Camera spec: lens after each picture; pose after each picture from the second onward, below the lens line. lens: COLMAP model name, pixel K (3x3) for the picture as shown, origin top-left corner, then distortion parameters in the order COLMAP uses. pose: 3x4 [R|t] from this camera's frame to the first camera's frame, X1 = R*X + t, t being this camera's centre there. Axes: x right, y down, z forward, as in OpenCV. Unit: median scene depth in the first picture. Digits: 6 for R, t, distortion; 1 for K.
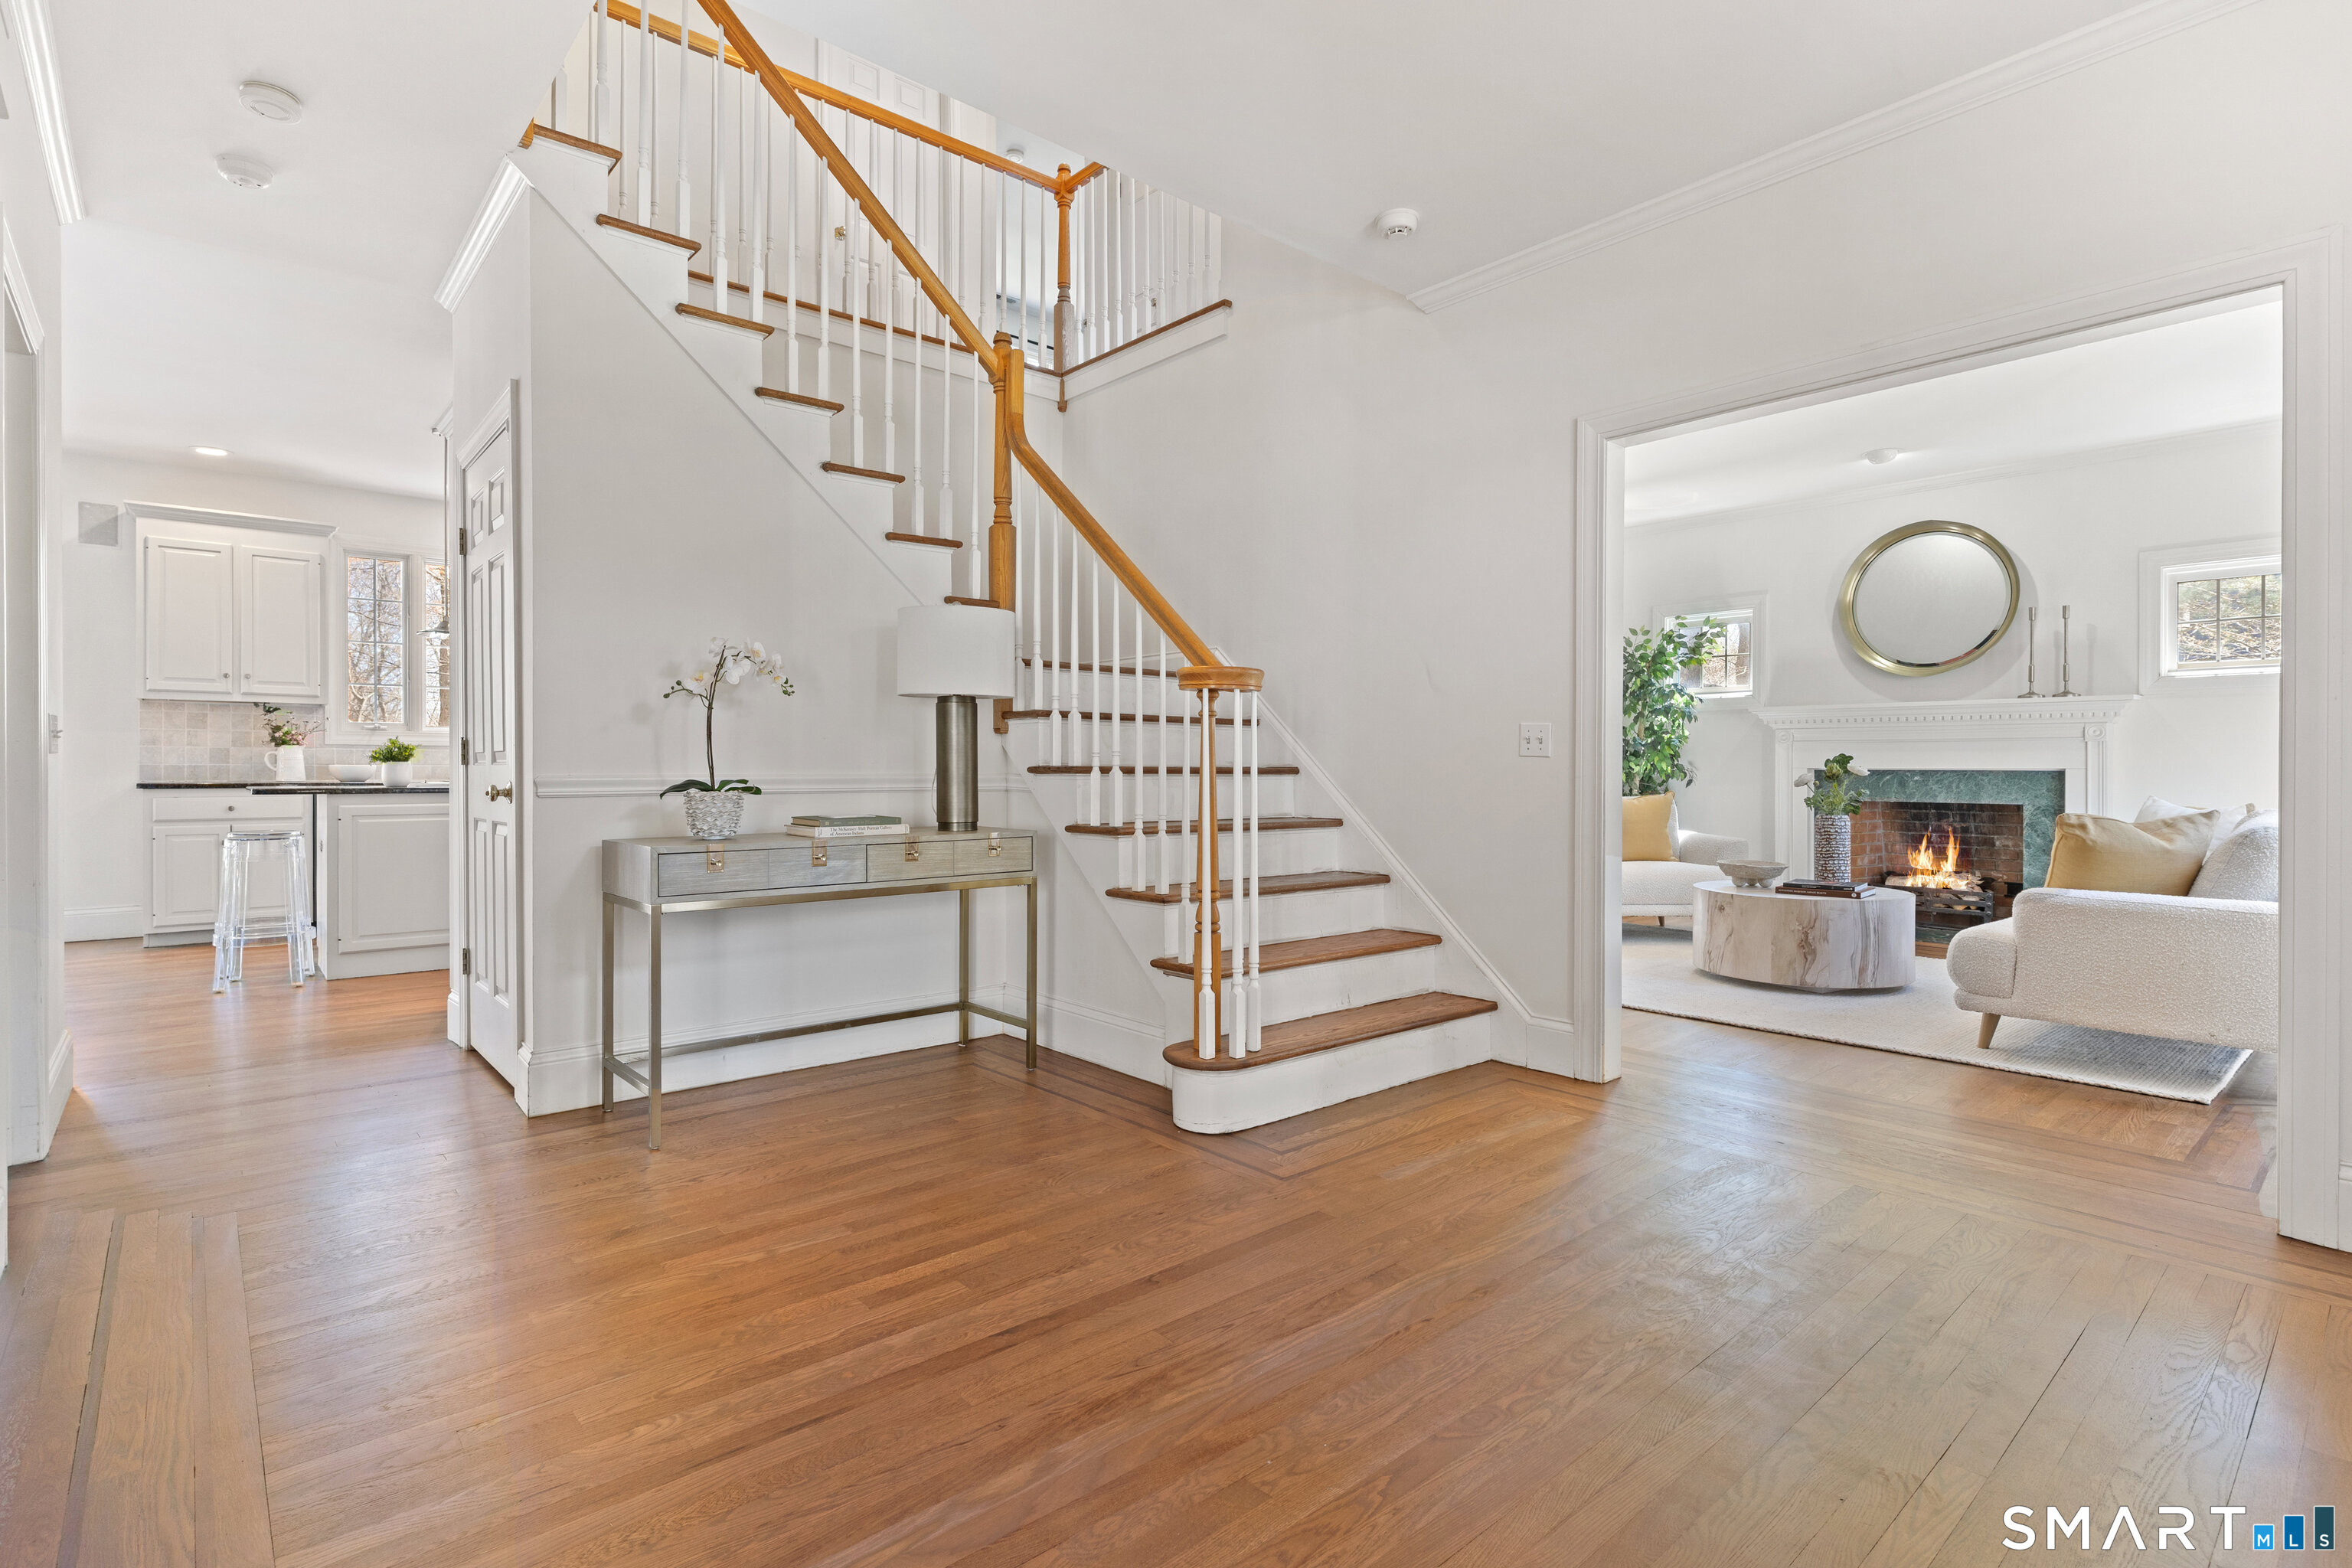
lens RADIAL K [[1136.4, 0, 1169.4], [0, 1136.4, 777.9], [0, 0, 1]] dist [0.001783, -0.000159]
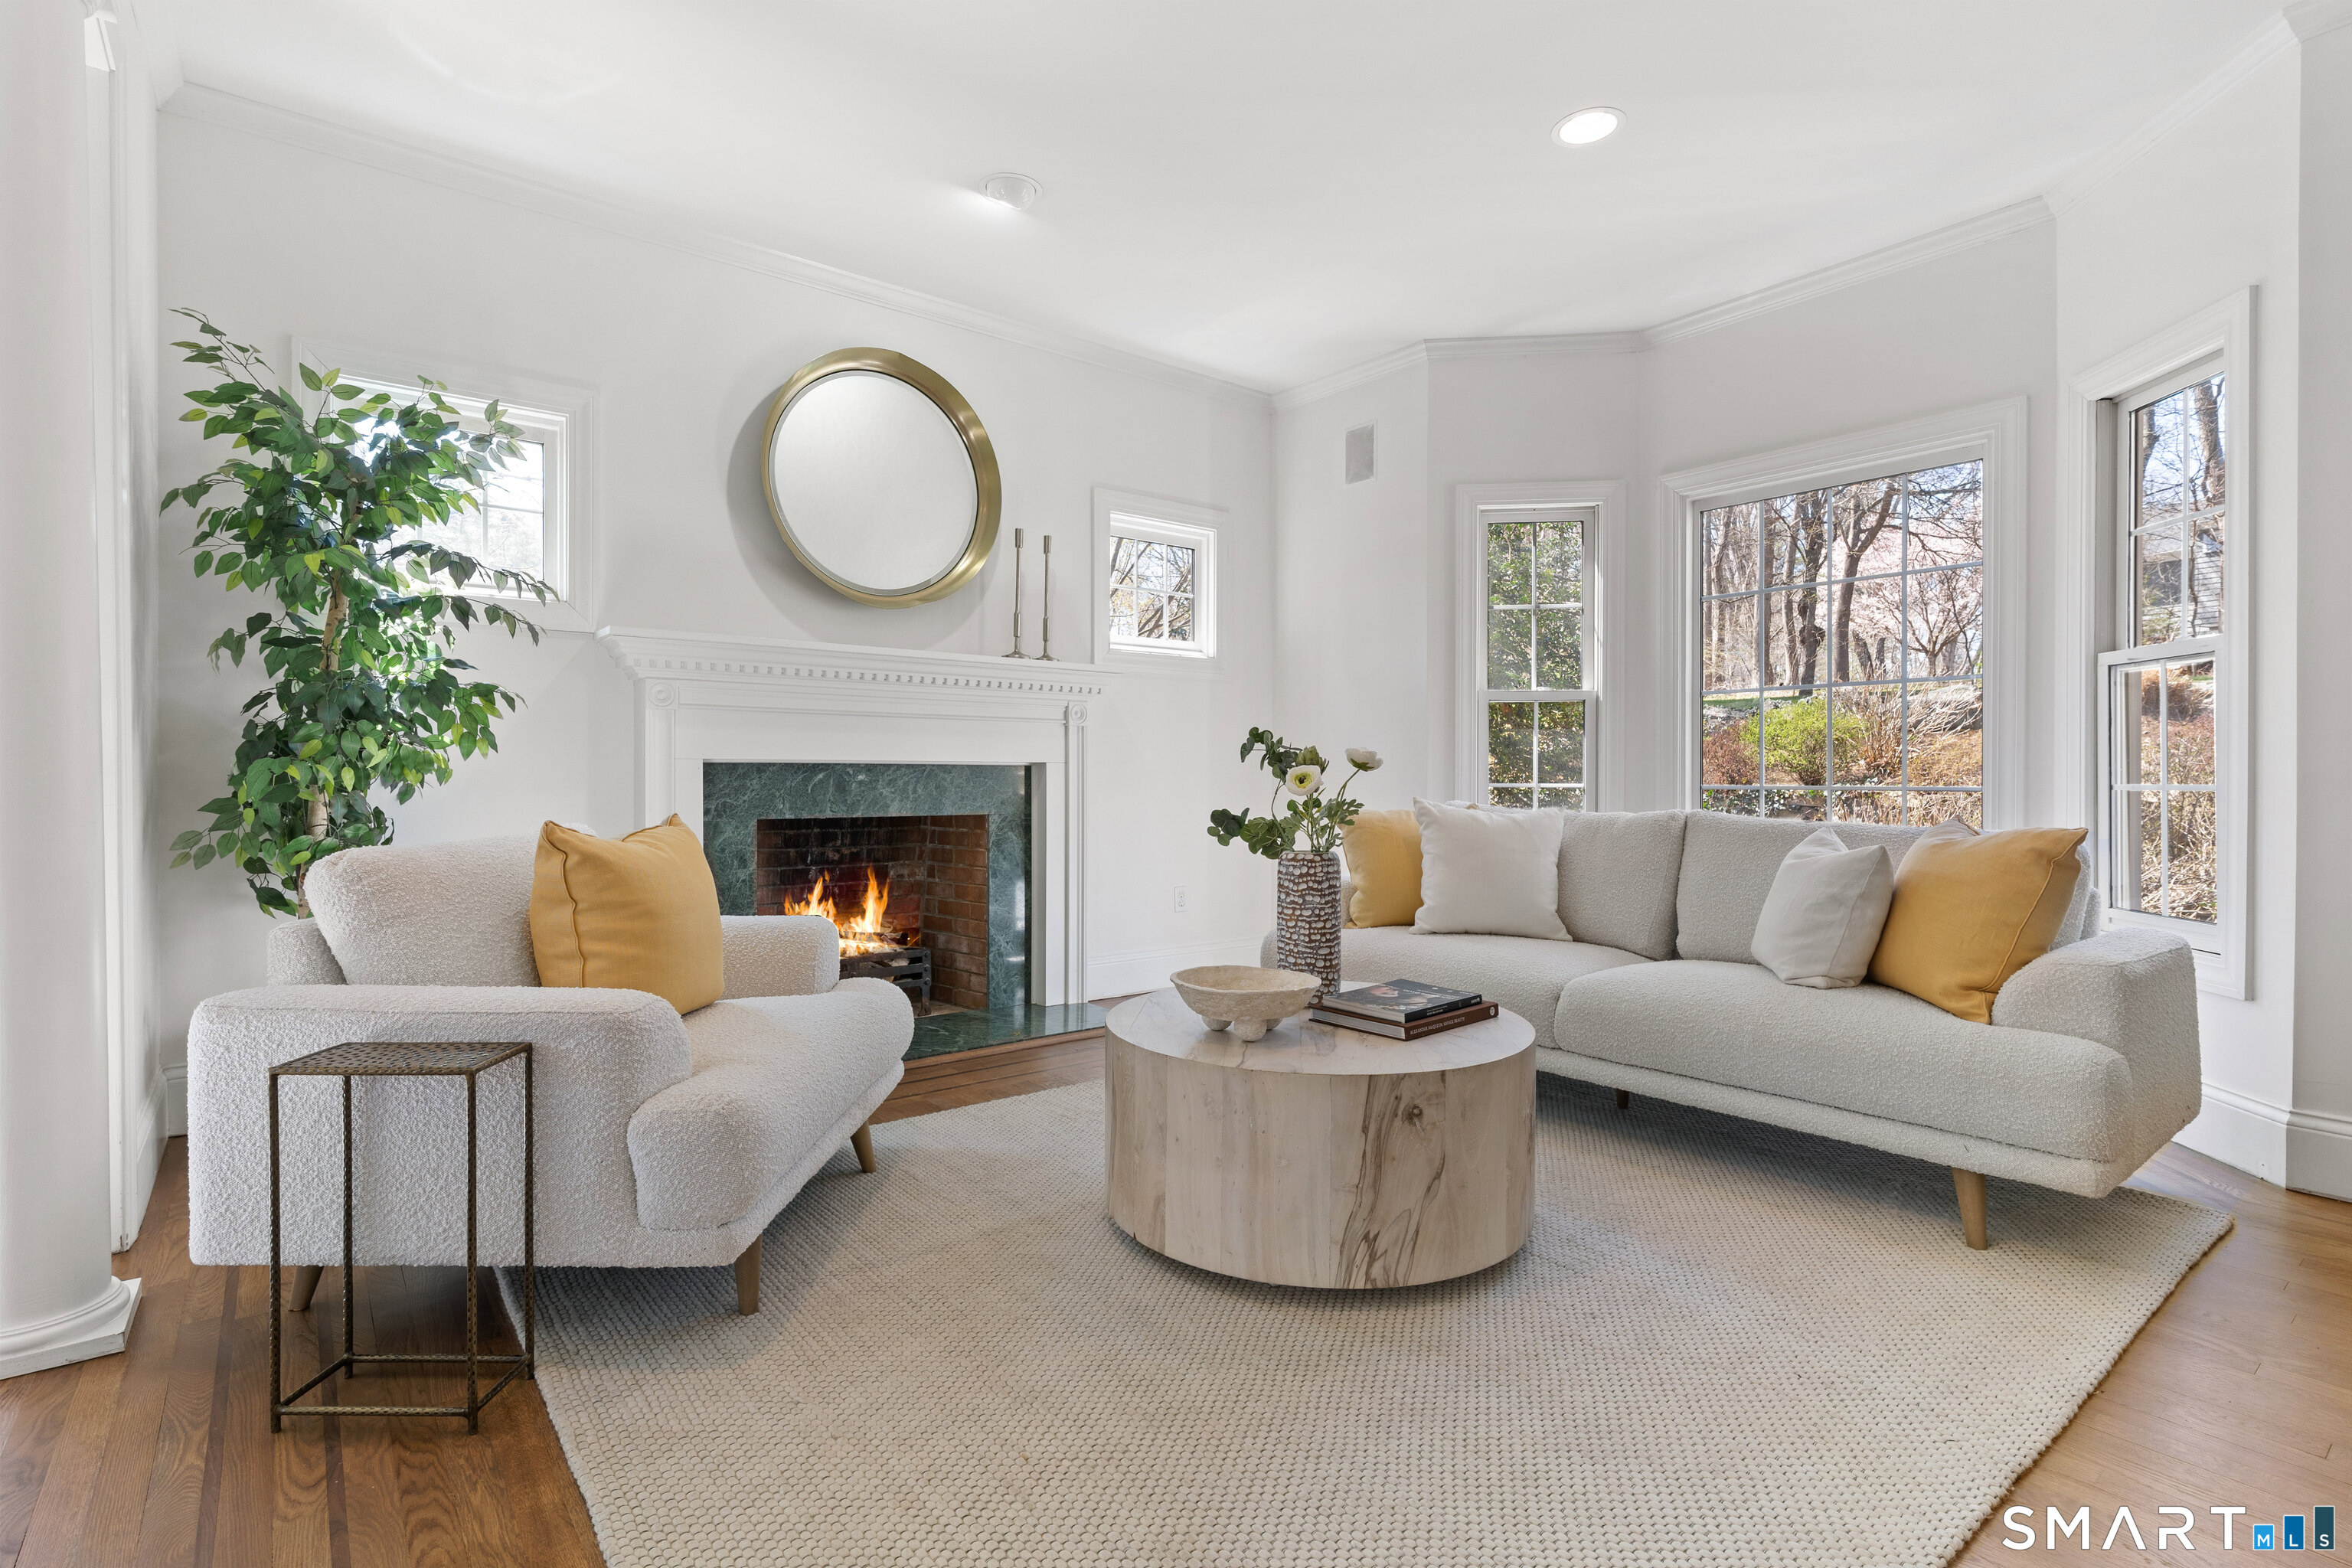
lens RADIAL K [[1136.4, 0, 1169.4], [0, 1136.4, 777.9], [0, 0, 1]] dist [0.001783, -0.000159]
pose [[0.061122, -0.007843, 0.998099, 0.072218], [0.007719, 0.999943, 0.007384, -0.002594], [-0.998100, 0.007253, 0.061179, 0.805230]]
